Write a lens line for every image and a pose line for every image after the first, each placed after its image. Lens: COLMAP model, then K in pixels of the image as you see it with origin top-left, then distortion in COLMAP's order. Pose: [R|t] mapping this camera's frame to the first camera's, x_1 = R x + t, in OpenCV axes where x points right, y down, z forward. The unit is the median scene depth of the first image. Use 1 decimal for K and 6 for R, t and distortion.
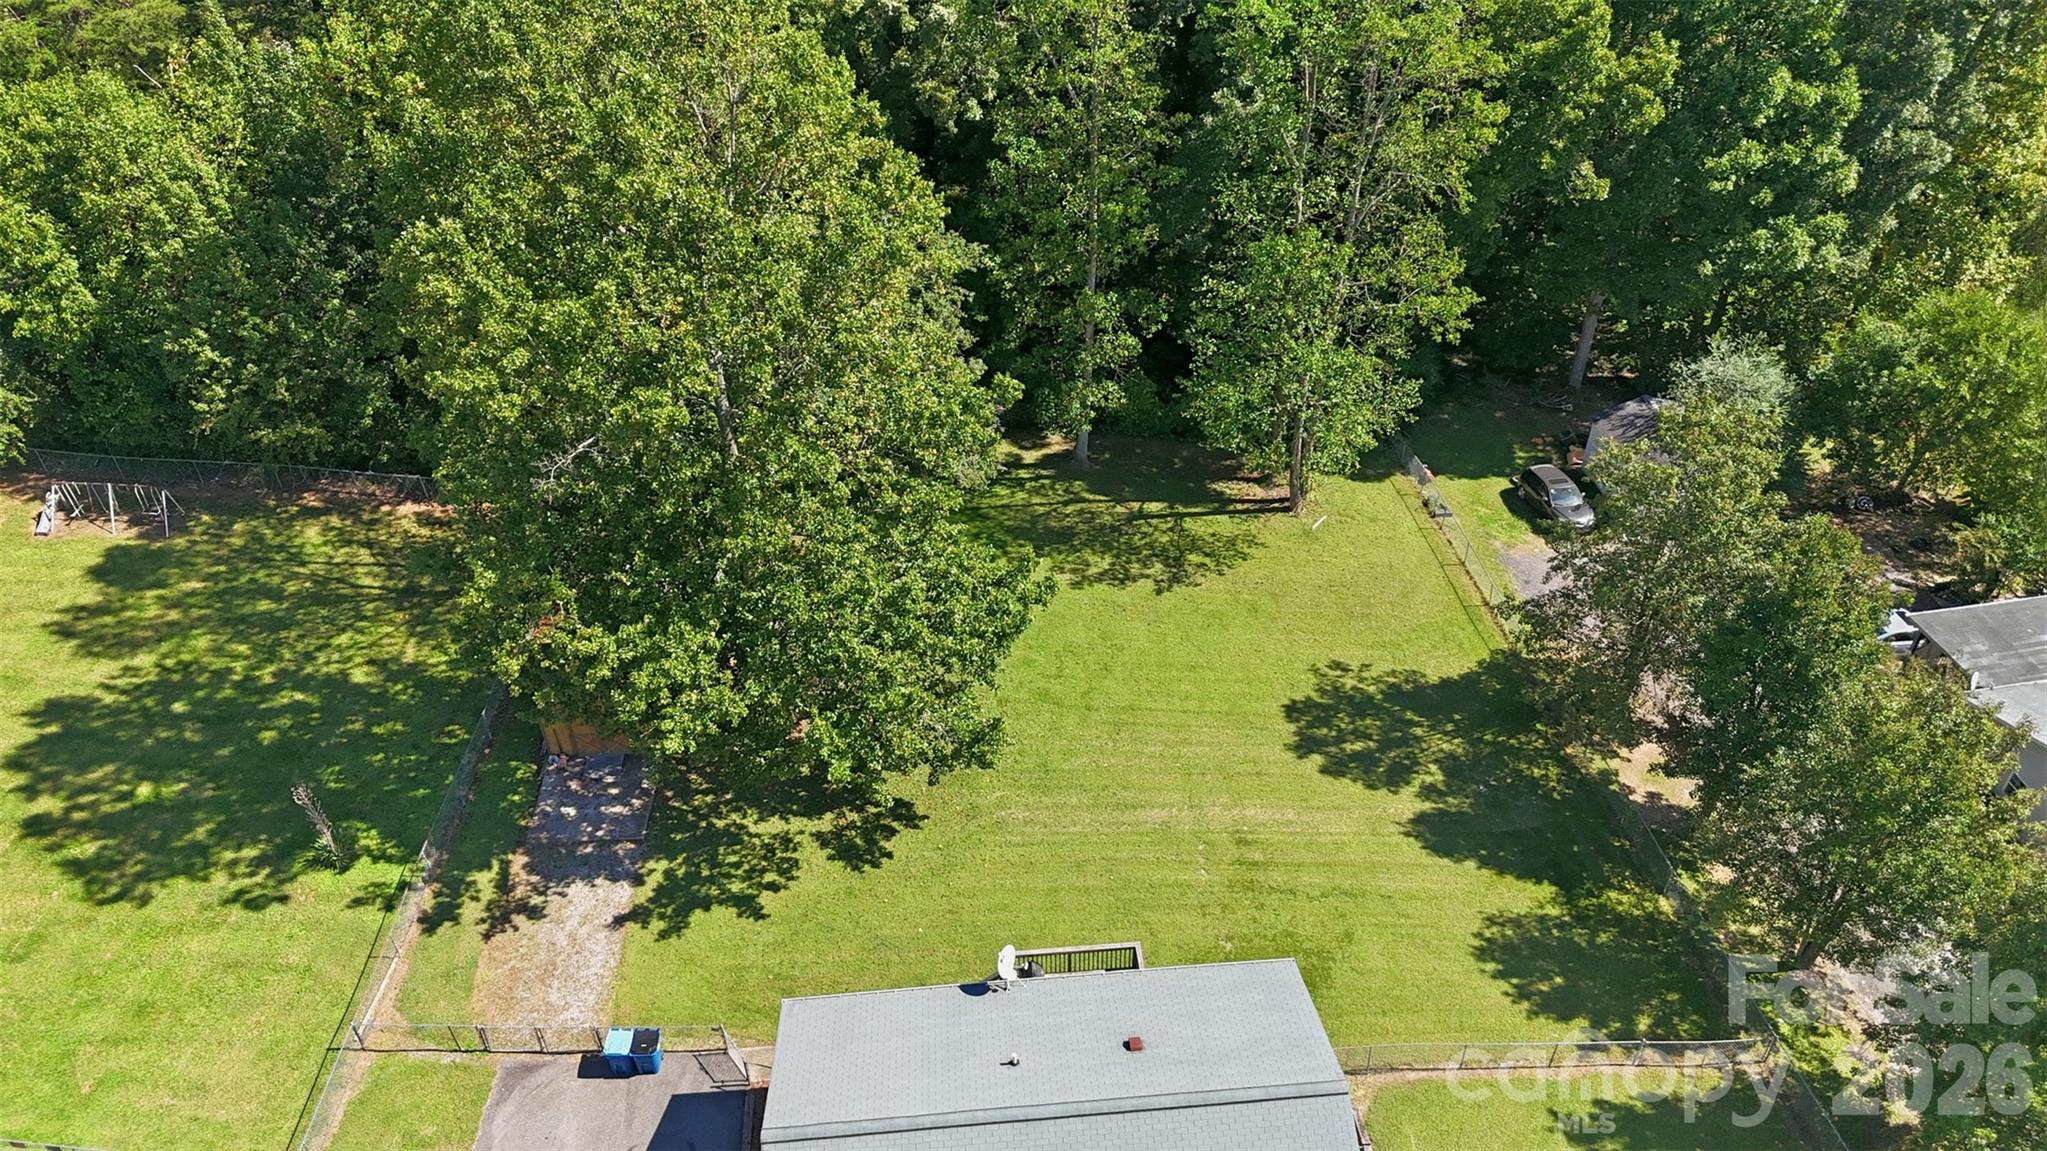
lens RADIAL K [[1506.8, 0, 1025.9], [0, 1506.8, 570.4], [0, 0, 1]] dist [0.078042, -0.065723]
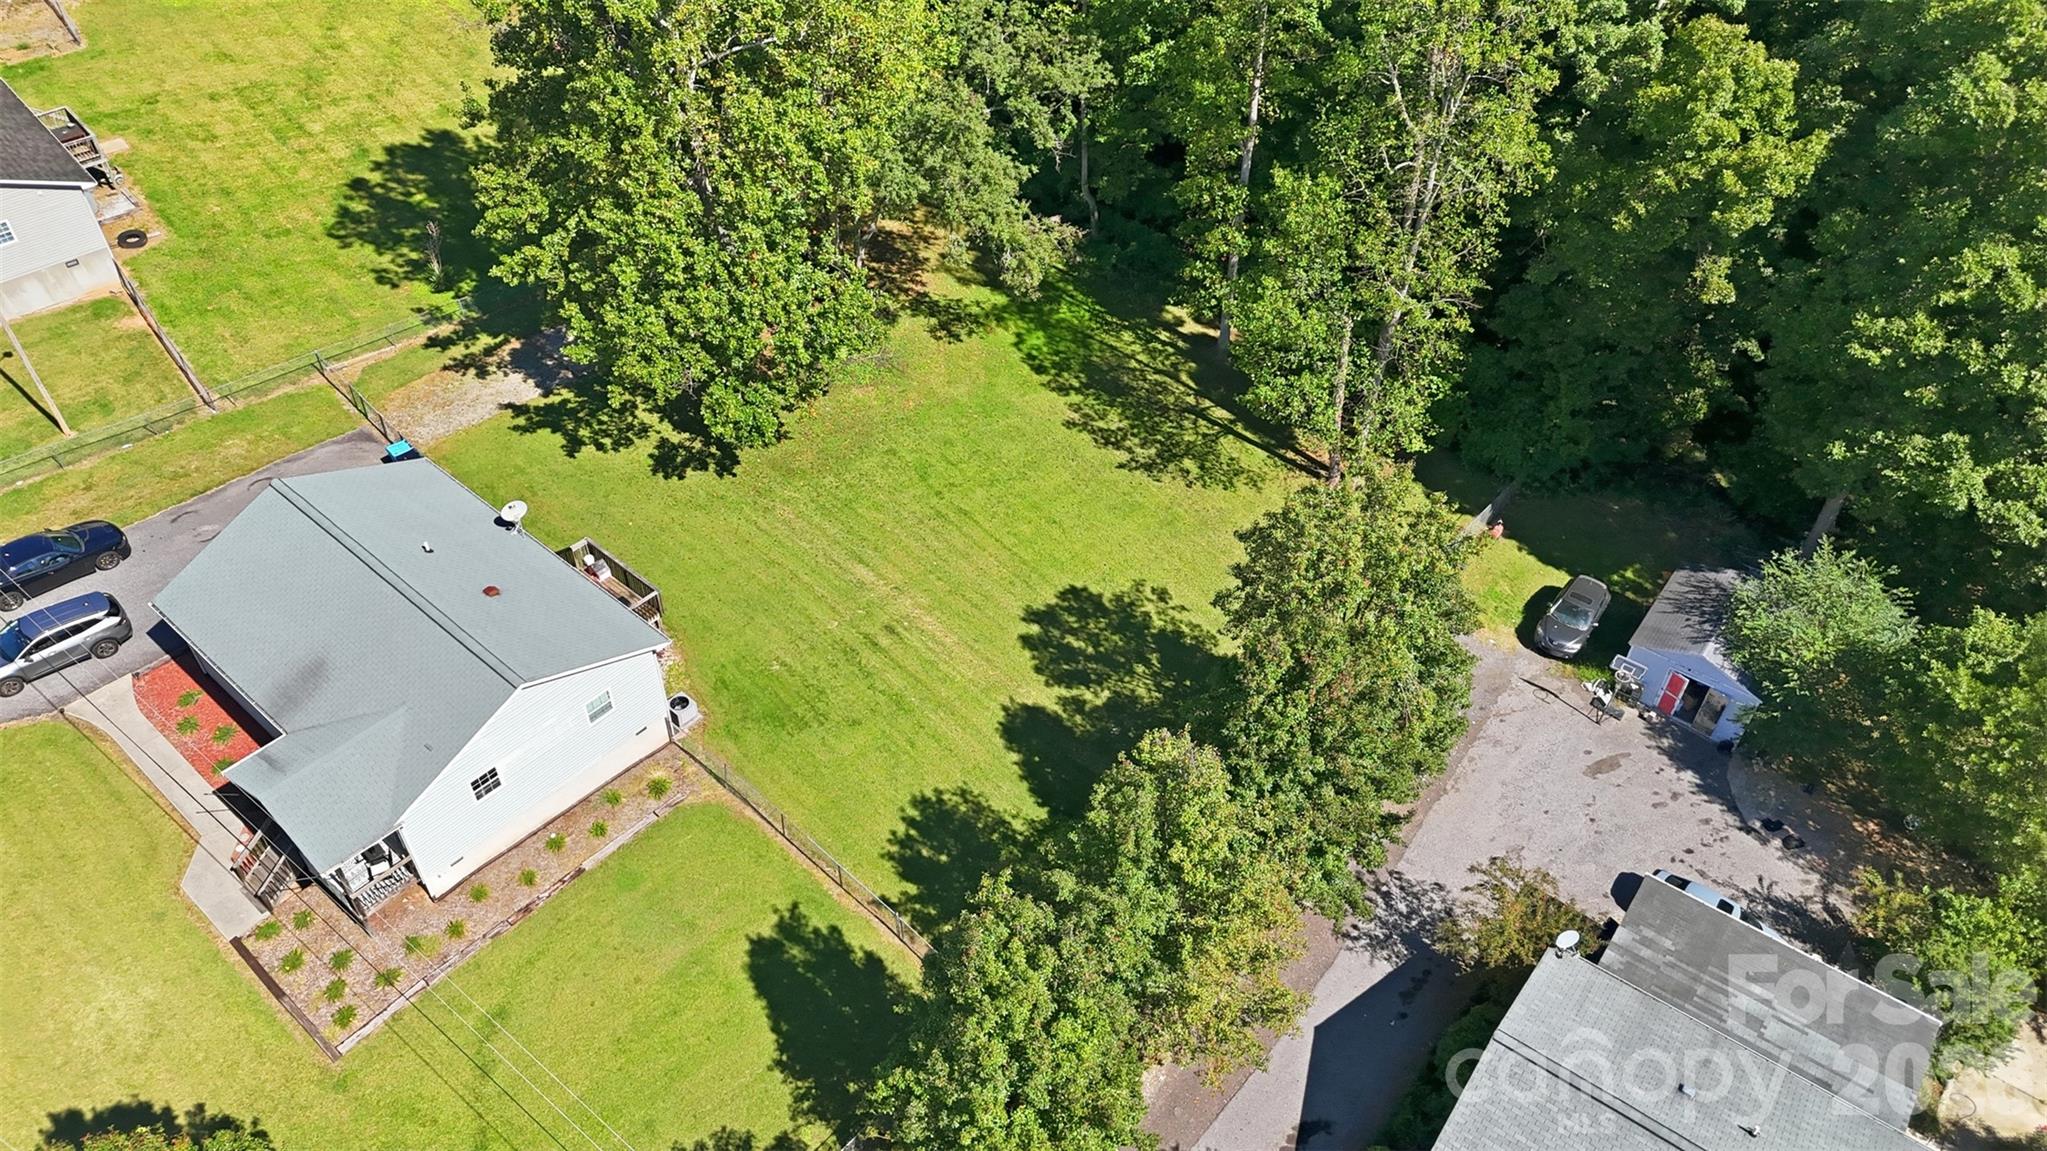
lens RADIAL K [[1511.9, 0, 1029.0], [0, 1511.9, 565.9], [0, 0, 1]] dist [0.092122, -0.101597]
pose [[0.695213, 0.511752, -0.504765, 0.661694], [-0.479708, 0.853289, 0.204398, -0.119452], [0.535311, 0.100040, 0.838710, 0.104871]]
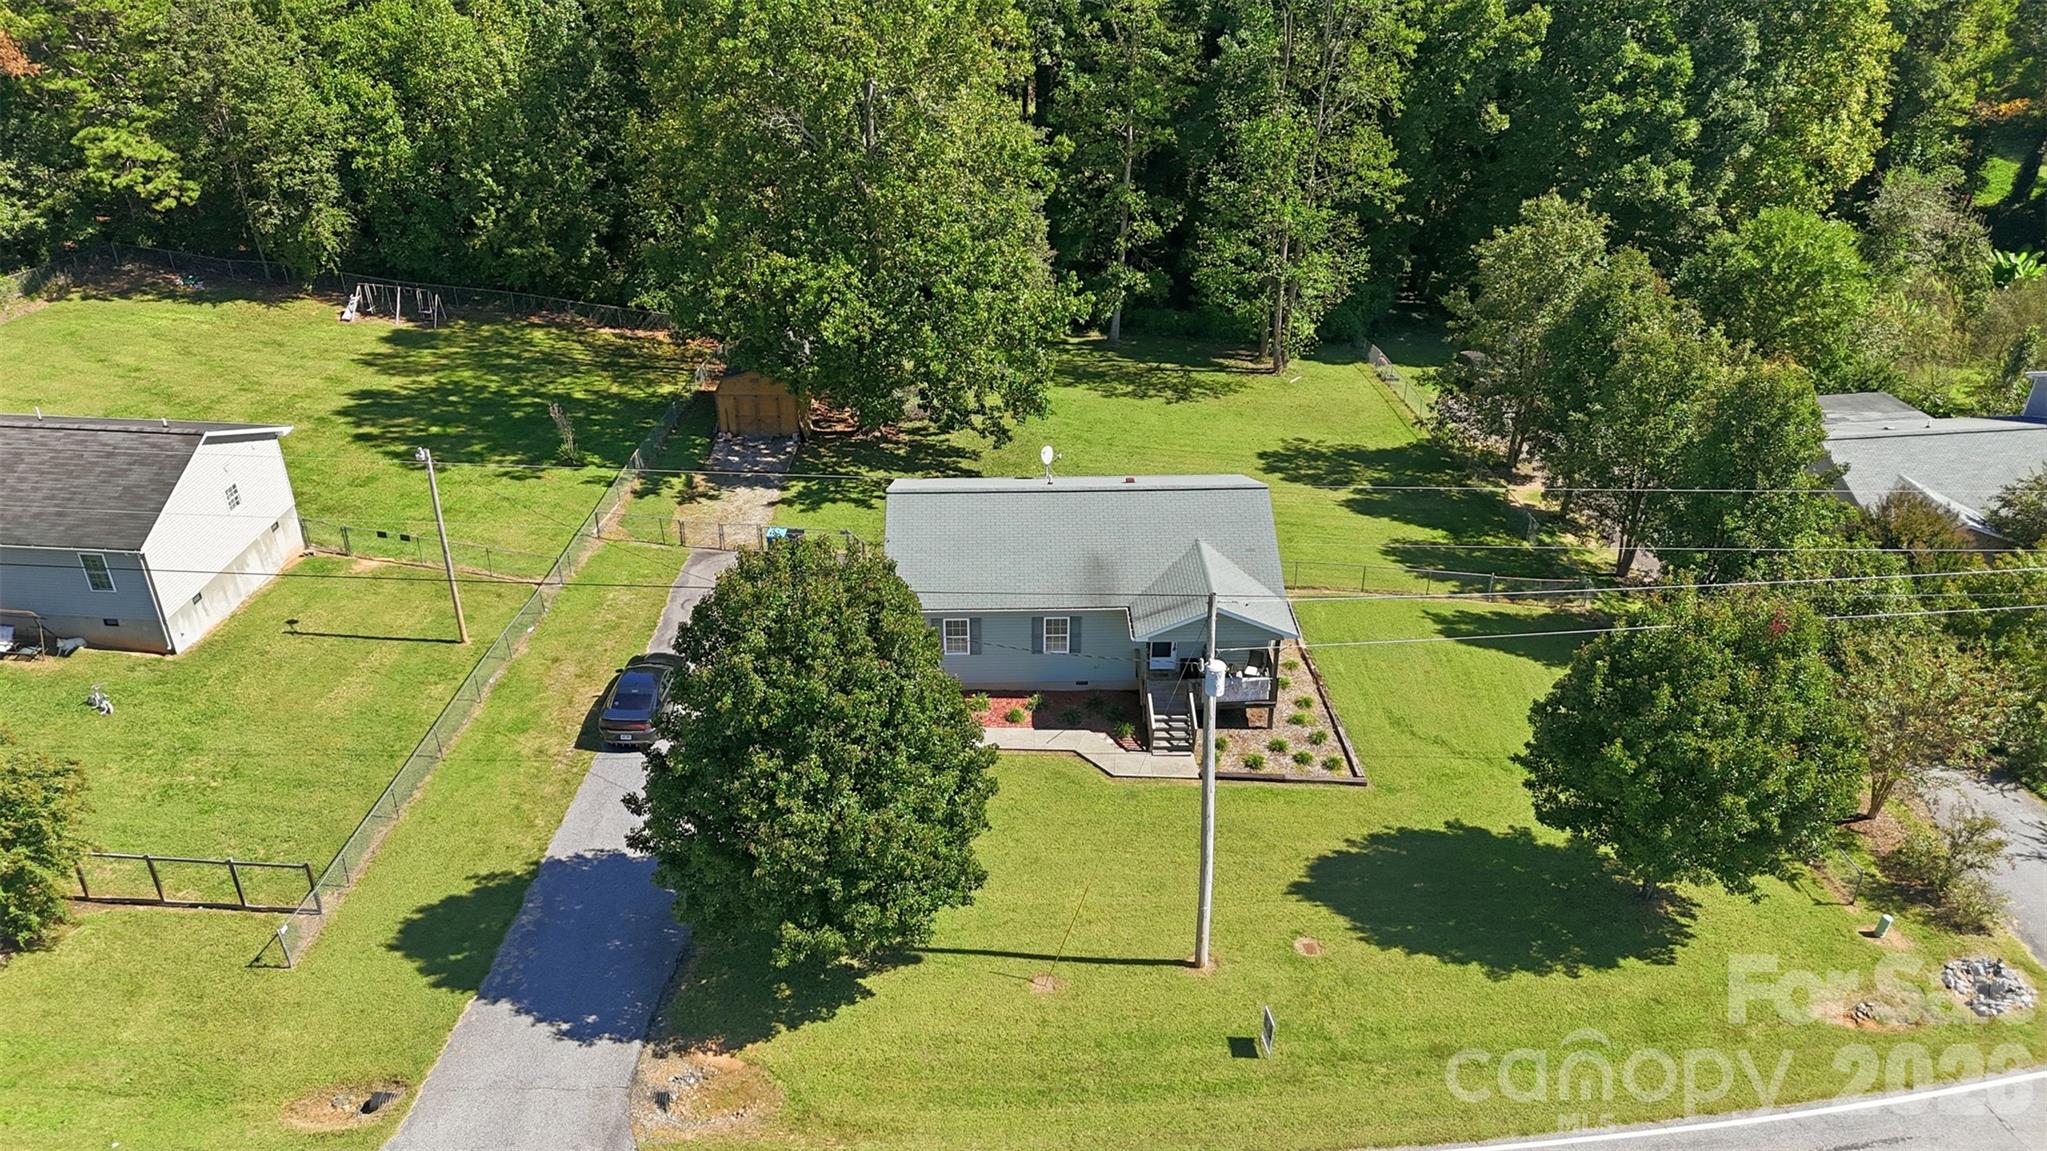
lens RADIAL K [[1511.9, 0, 1029.0], [0, 1511.9, 565.9], [0, 0, 1]] dist [0.092122, -0.101597]
pose [[0.998634, 0.043931, -0.028278, 0.011086], [-0.048321, 0.982445, -0.180185, 0.433697], [0.019866, 0.181306, 0.983226, -0.300213]]
